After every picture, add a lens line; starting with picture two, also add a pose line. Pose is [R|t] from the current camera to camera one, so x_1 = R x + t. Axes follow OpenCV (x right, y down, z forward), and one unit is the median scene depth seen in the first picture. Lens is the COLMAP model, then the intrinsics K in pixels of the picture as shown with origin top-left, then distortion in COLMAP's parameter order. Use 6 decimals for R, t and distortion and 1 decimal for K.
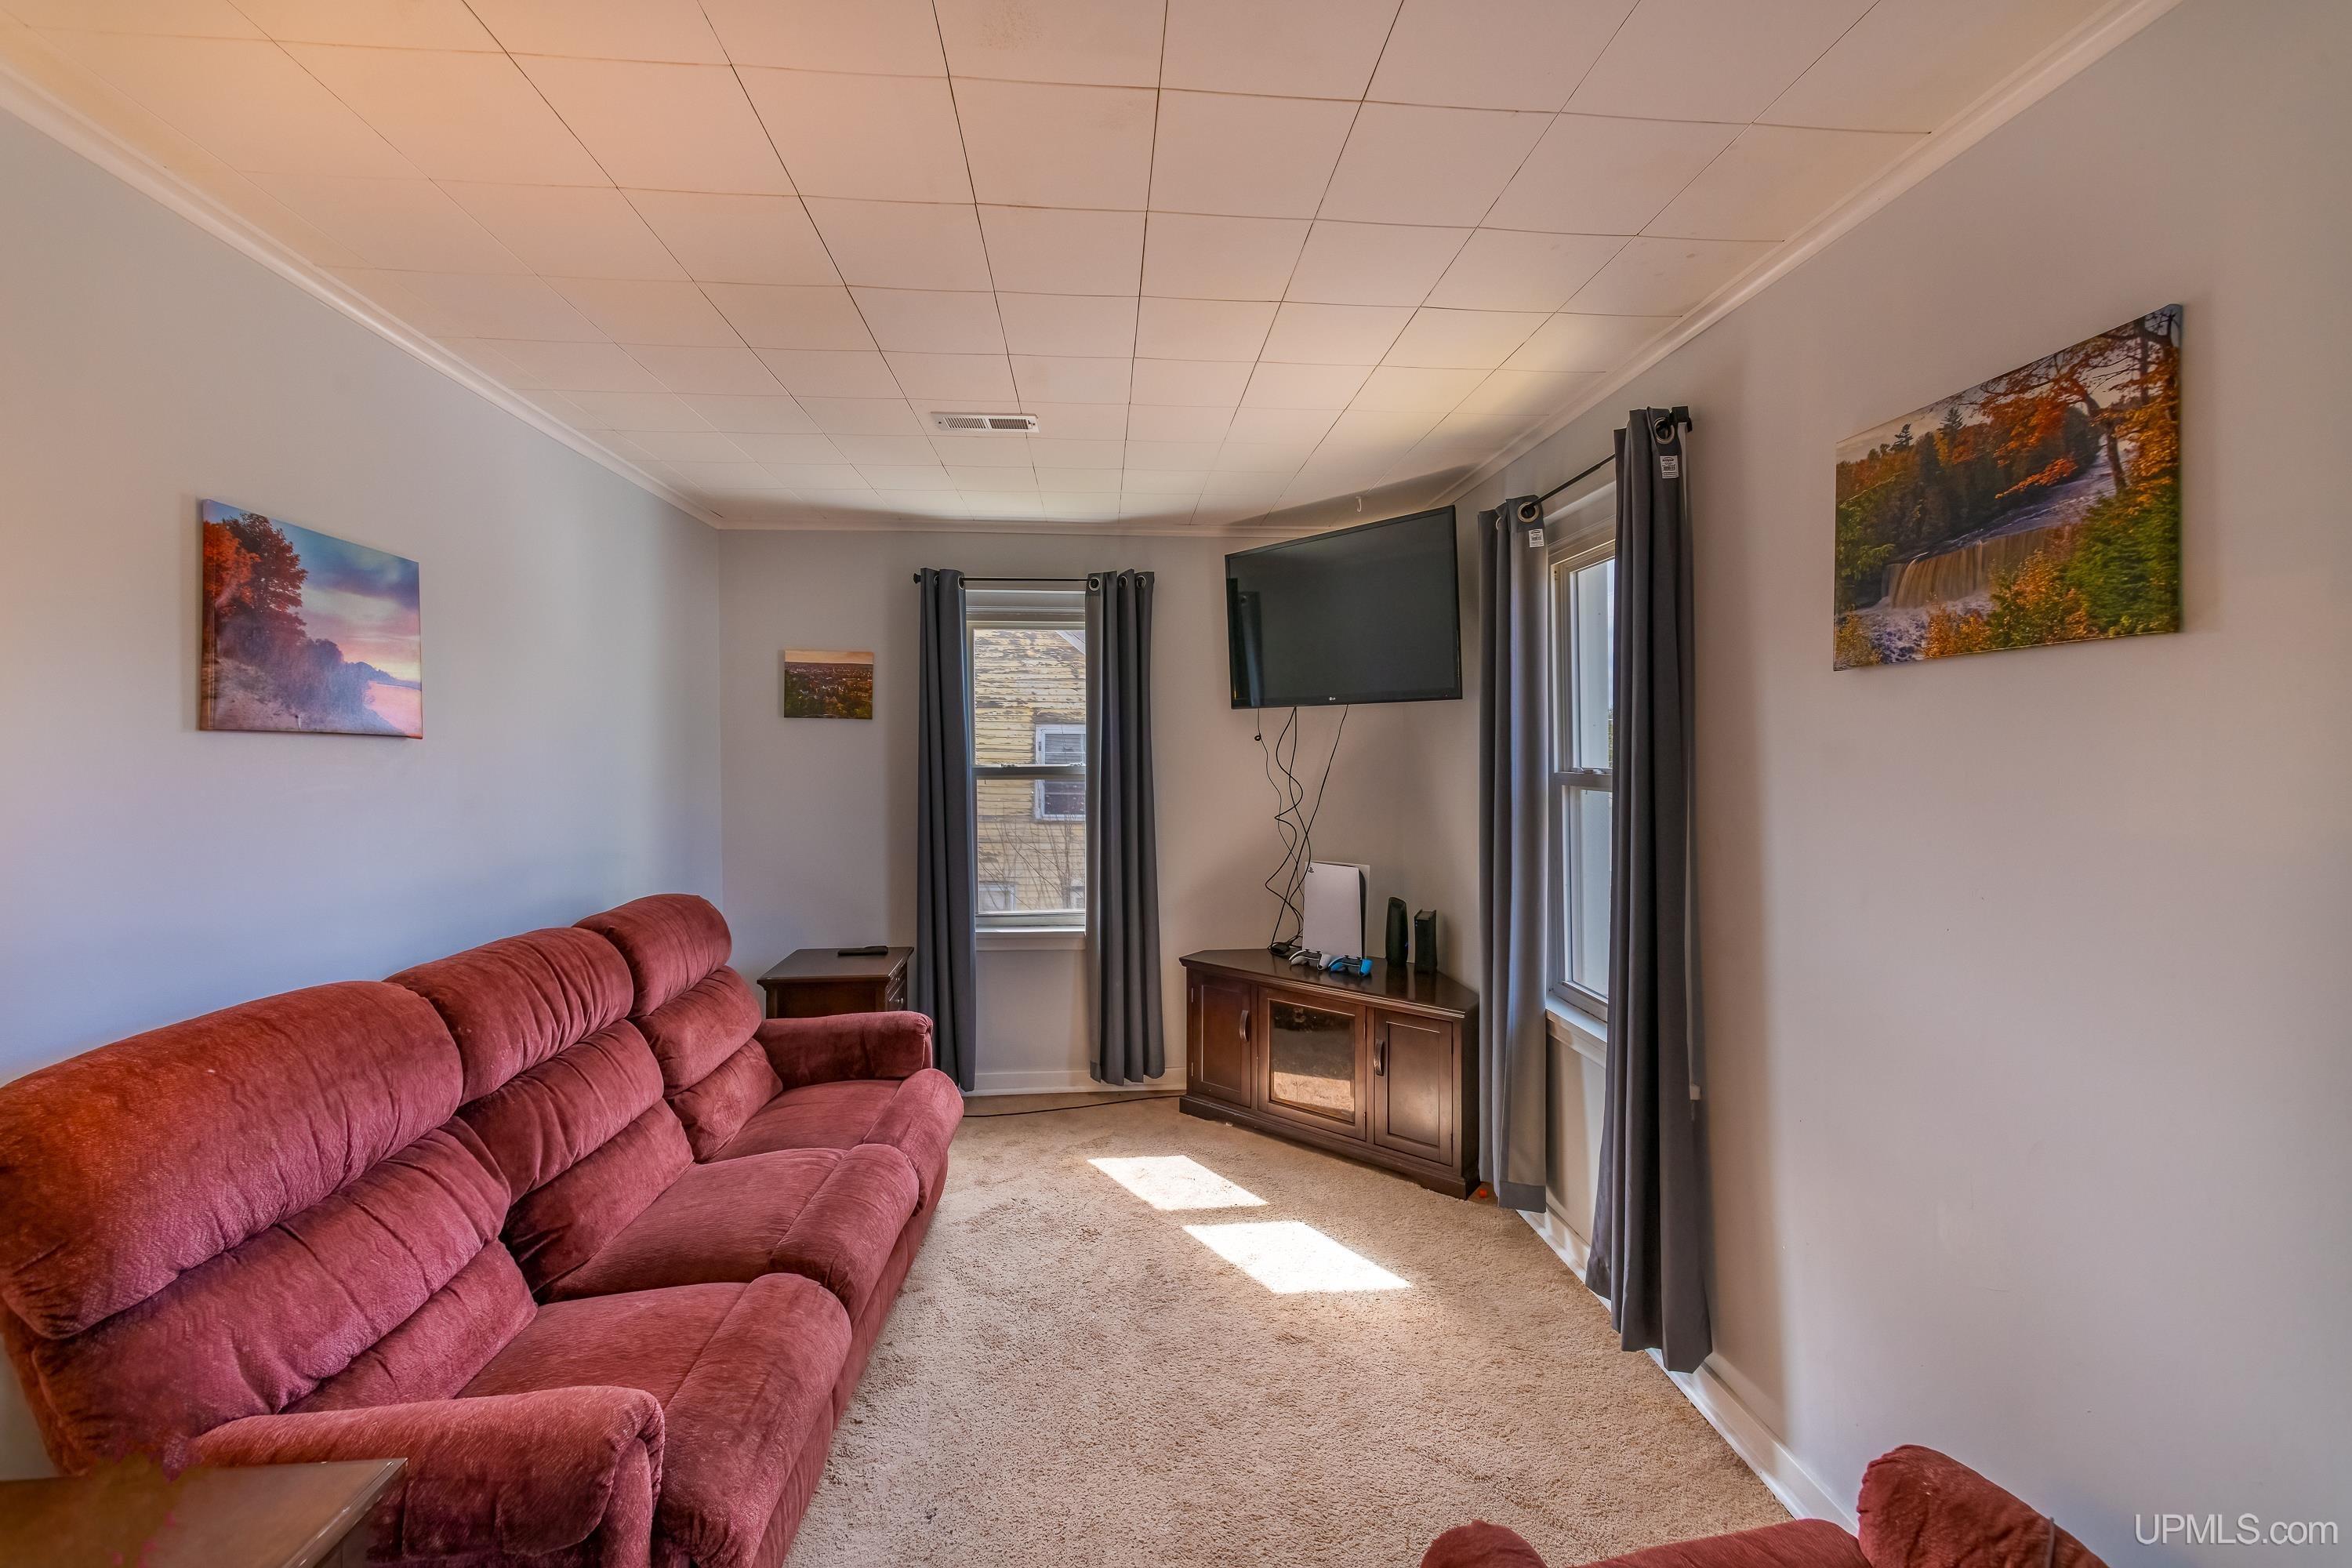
lens RADIAL K [[930.5, 0, 1170.4], [0, 930.5, 756.4], [0, 0, 1]] dist [-0.001357, -0.000230]
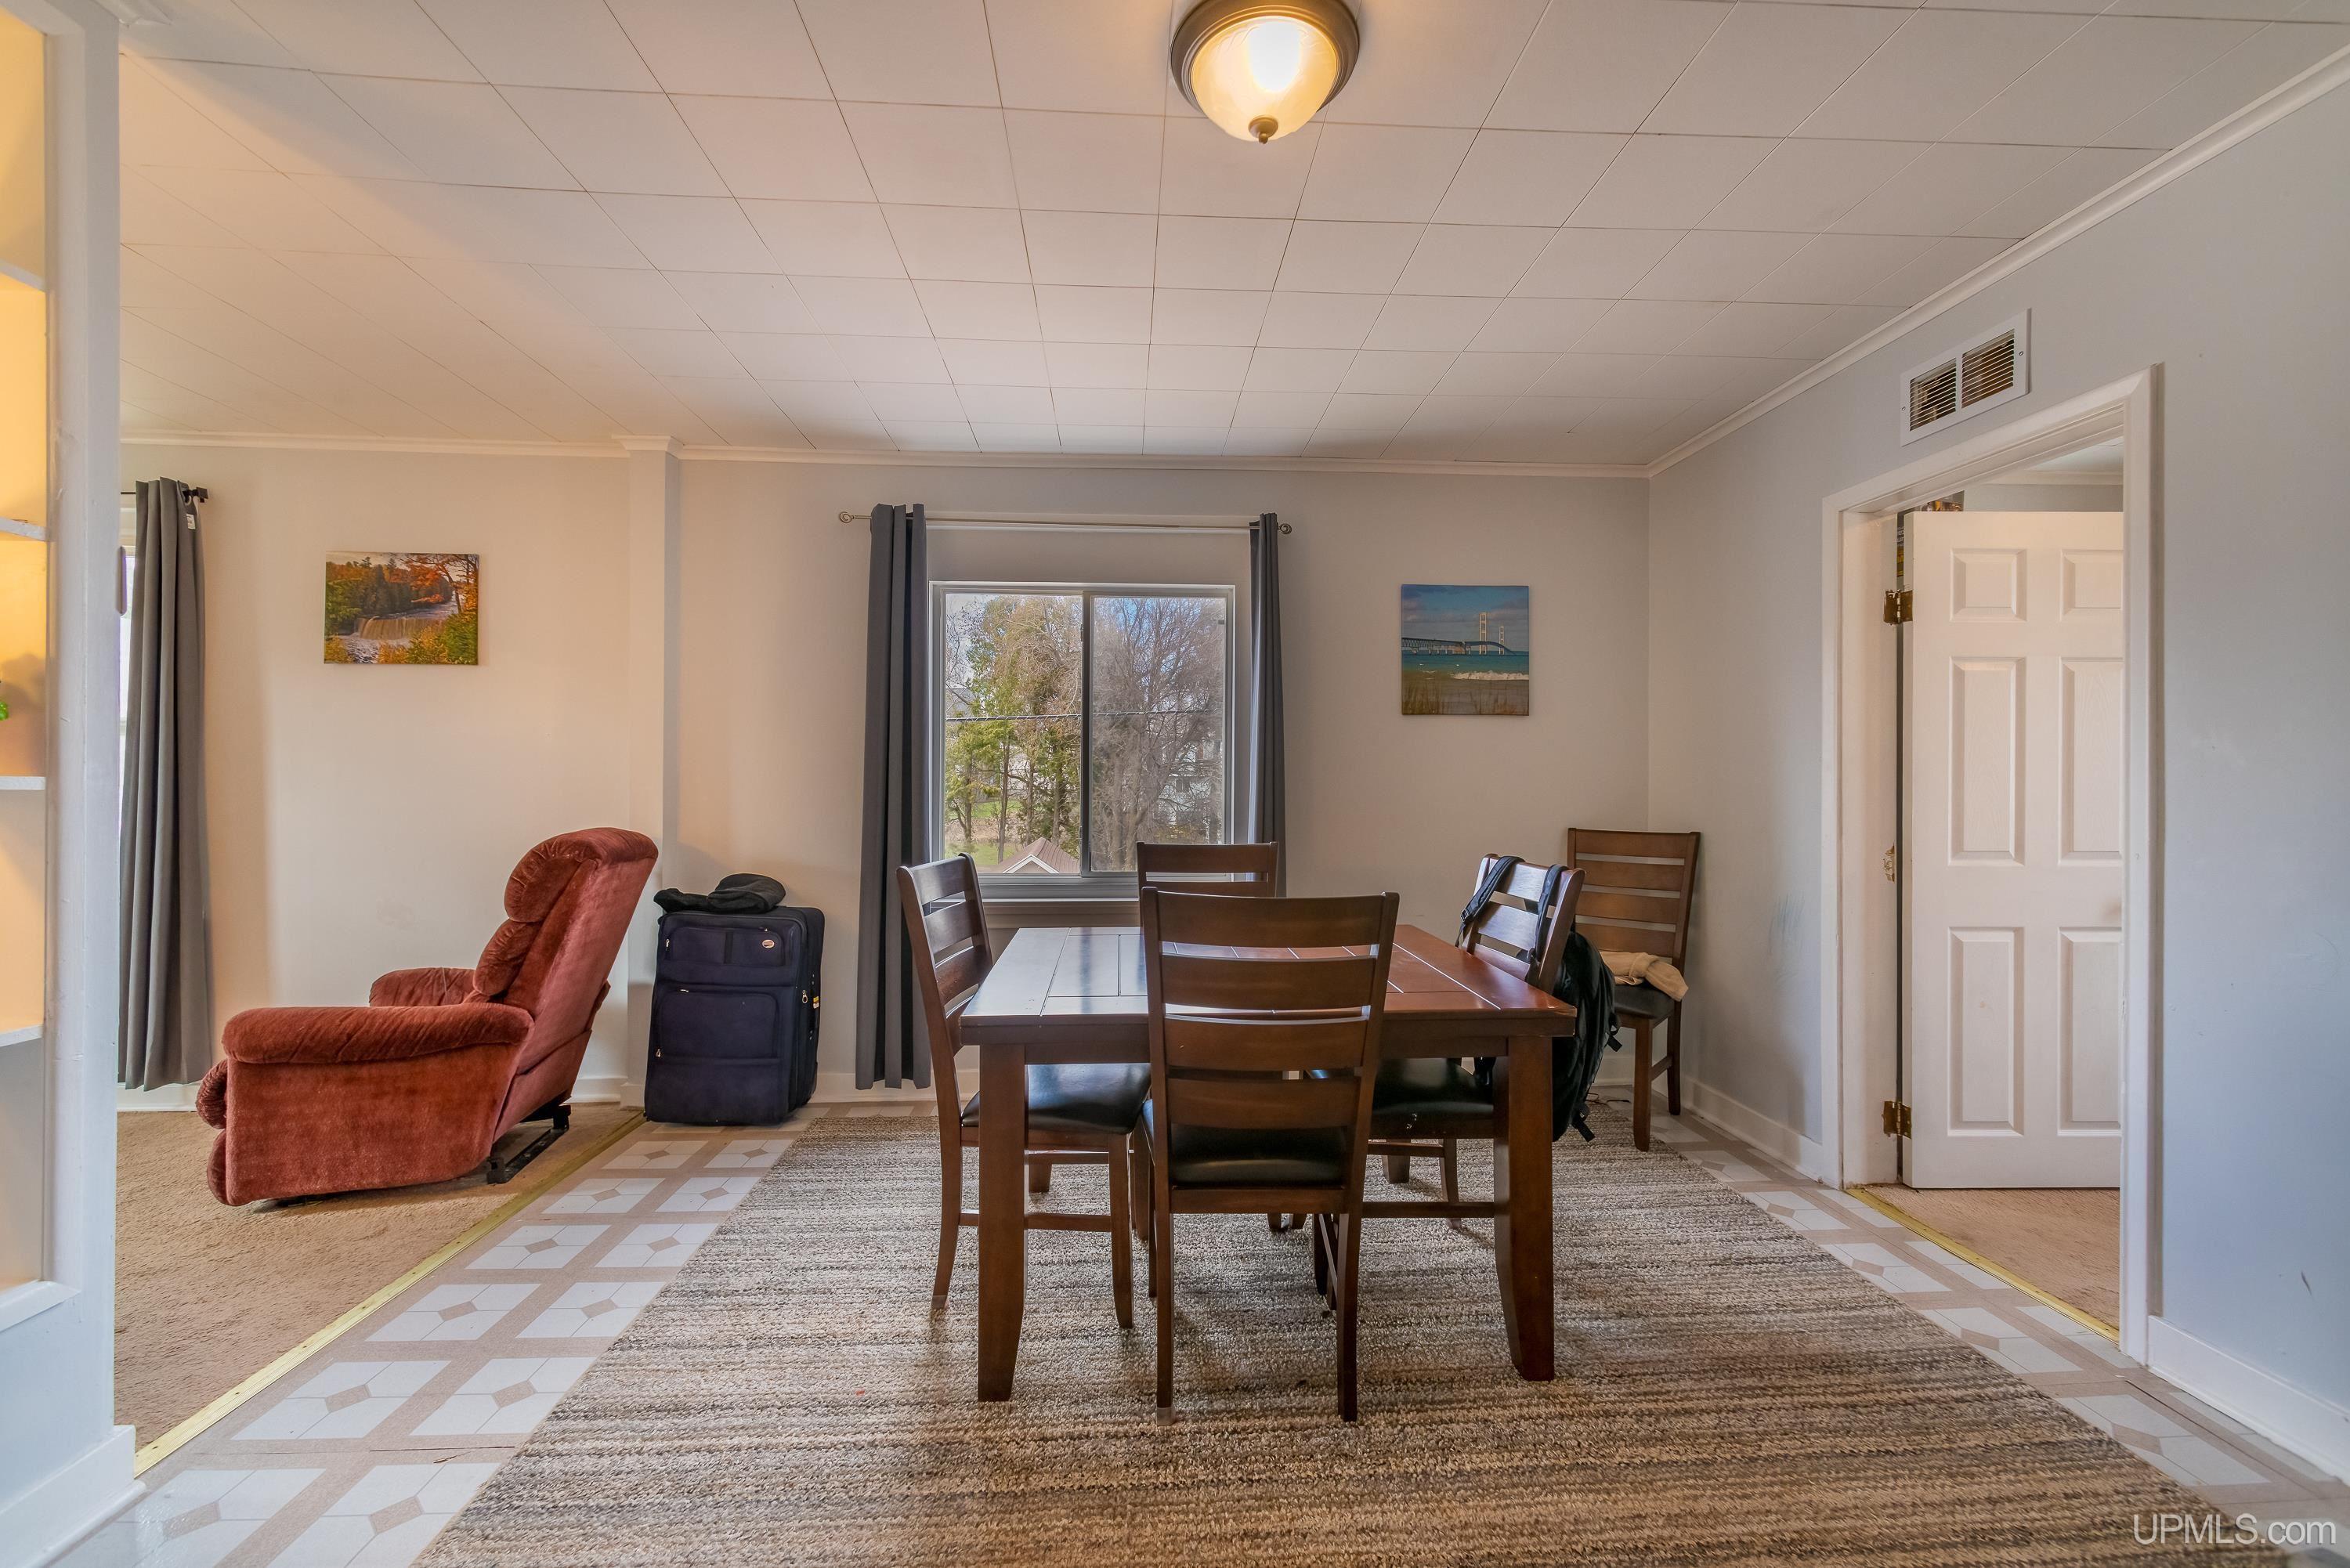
lens RADIAL K [[938.2, 0, 1175.0], [0, 938.2, 784.0], [0, 0, 1]] dist [-0.001309, -0.000254]
pose [[0.013578, 0.002147, 0.999906, -1.036581], [0.000128, 0.999998, -0.002149, 0.139563], [-0.999908, 0.000157, 0.013577, -0.699985]]
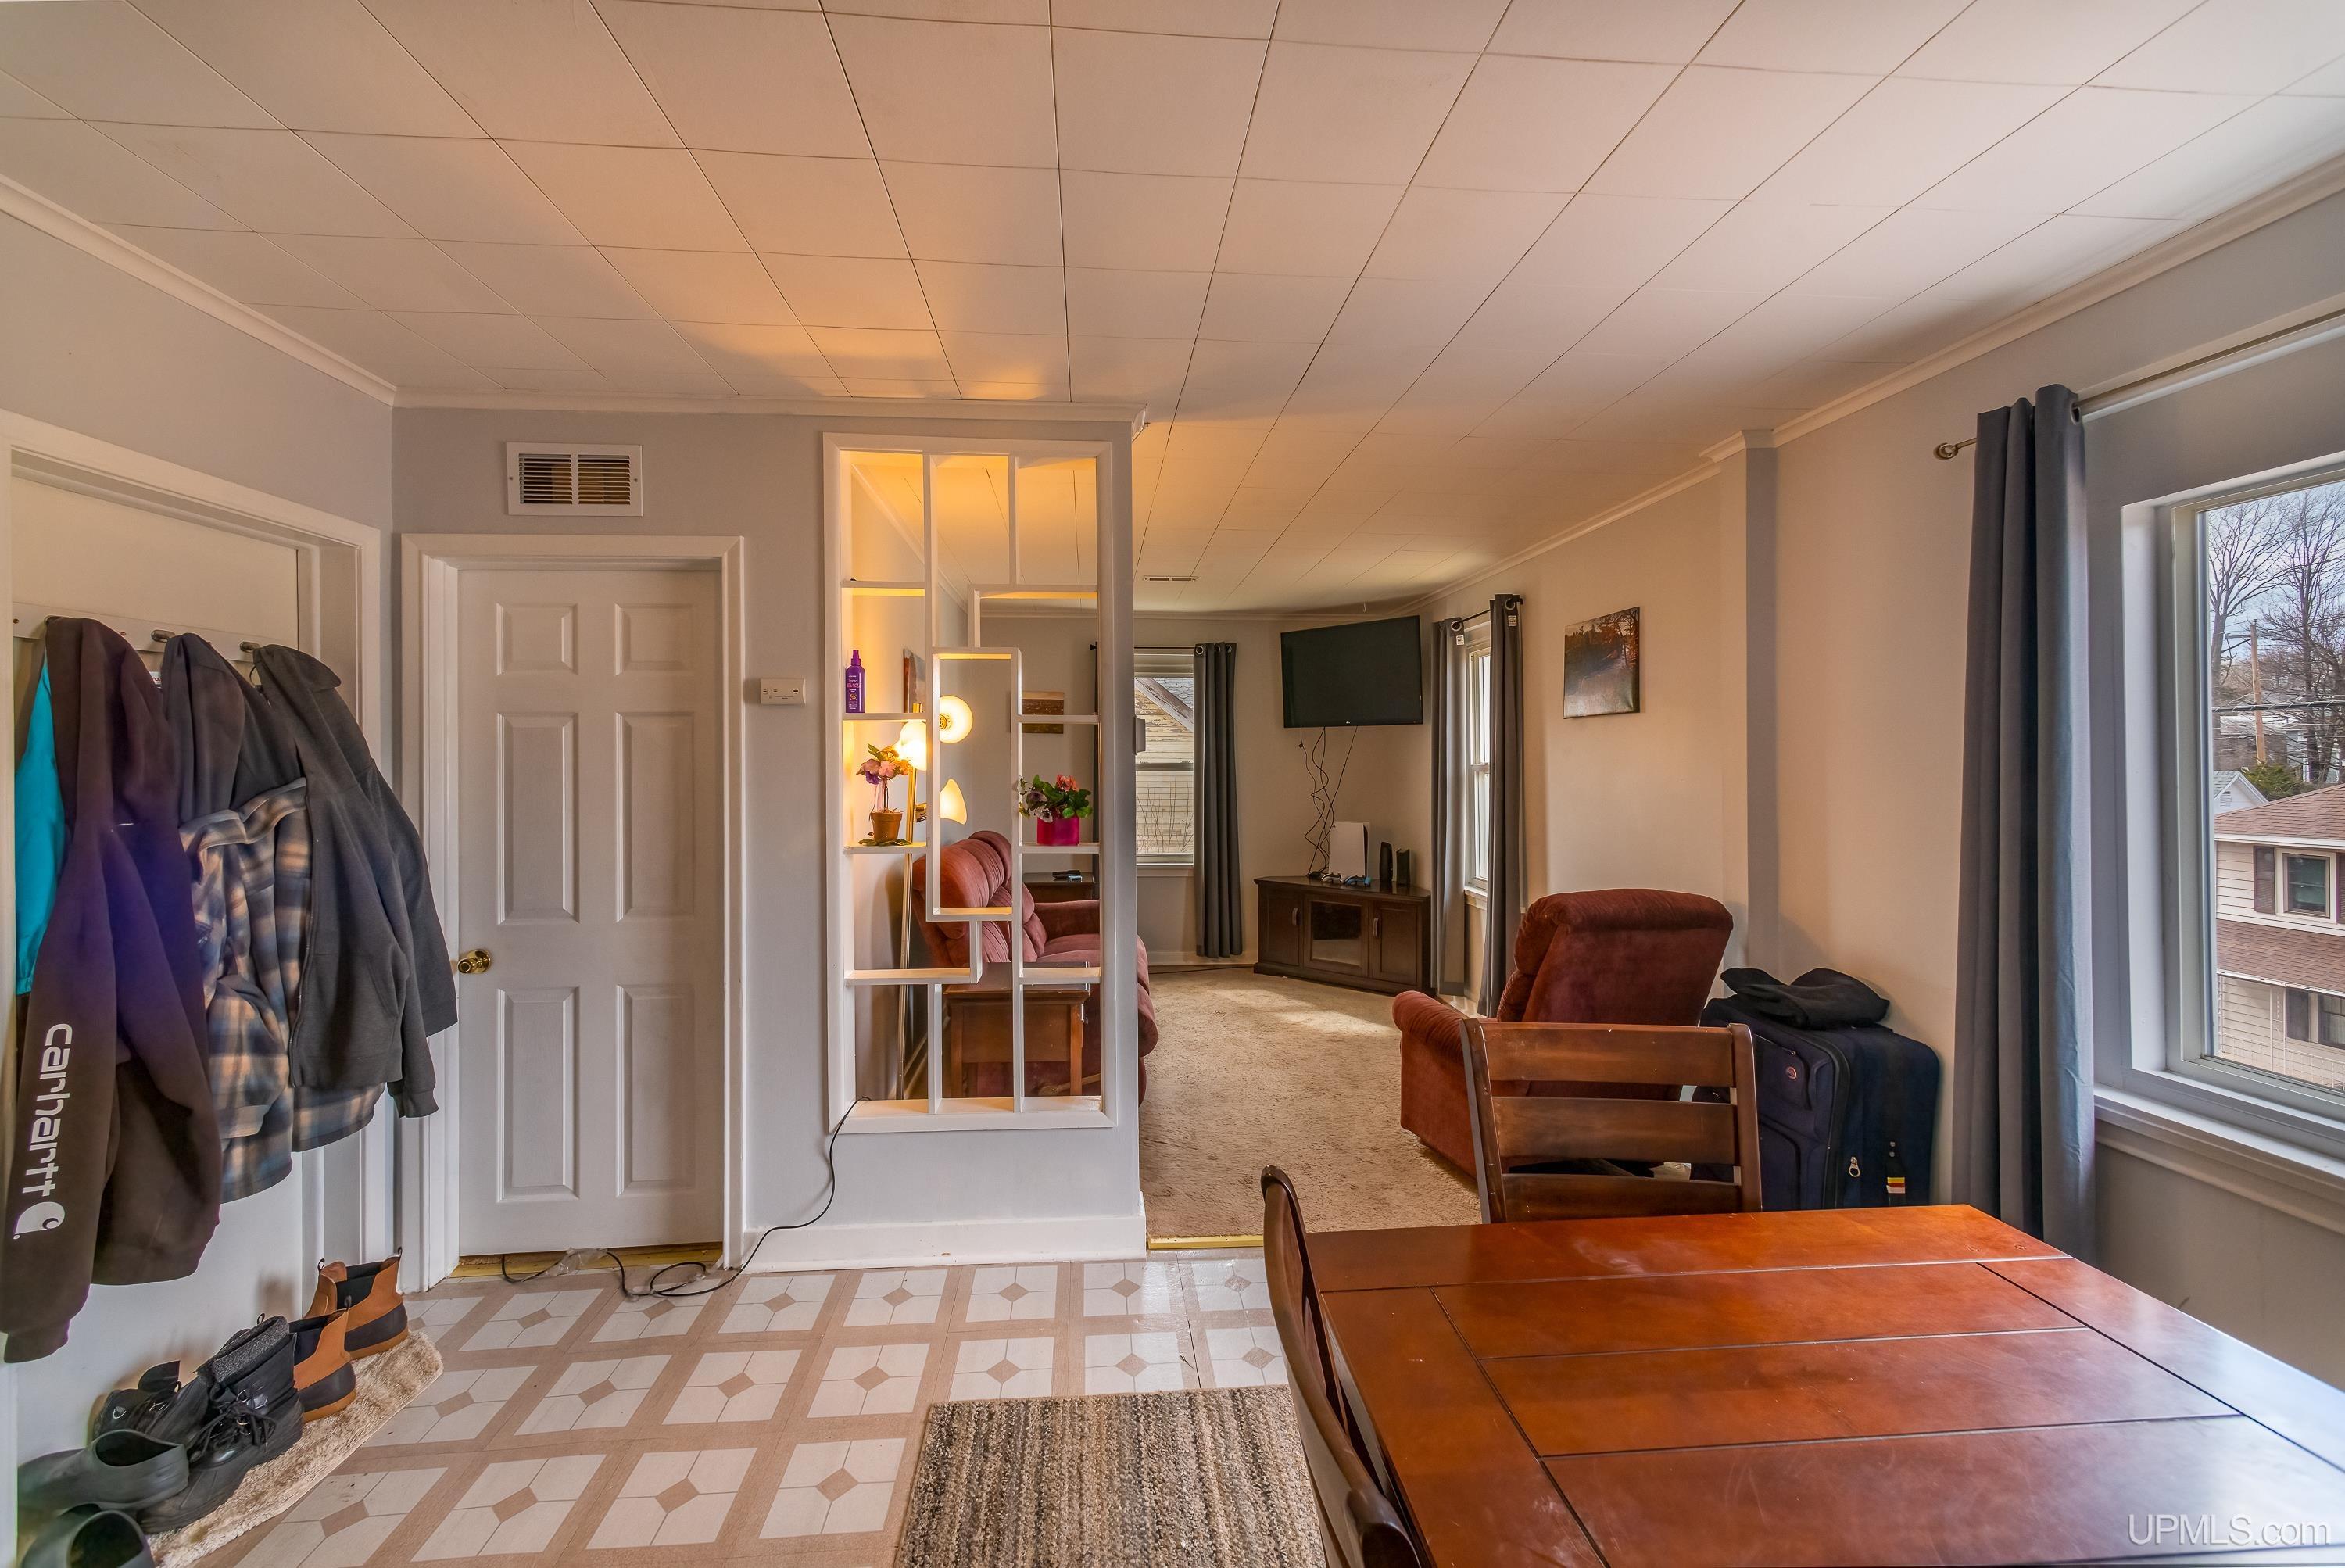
lens RADIAL K [[927.7, 0, 1166.9], [0, 927.7, 756.5], [0, 0, 1]] dist [-0.001357, -0.000230]
pose [[0.999985, 0.004107, 0.003725, -0.271132], [-0.004078, 0.999960, -0.007938, 0.023173], [-0.003758, 0.007923, 0.999962, -1.146336]]
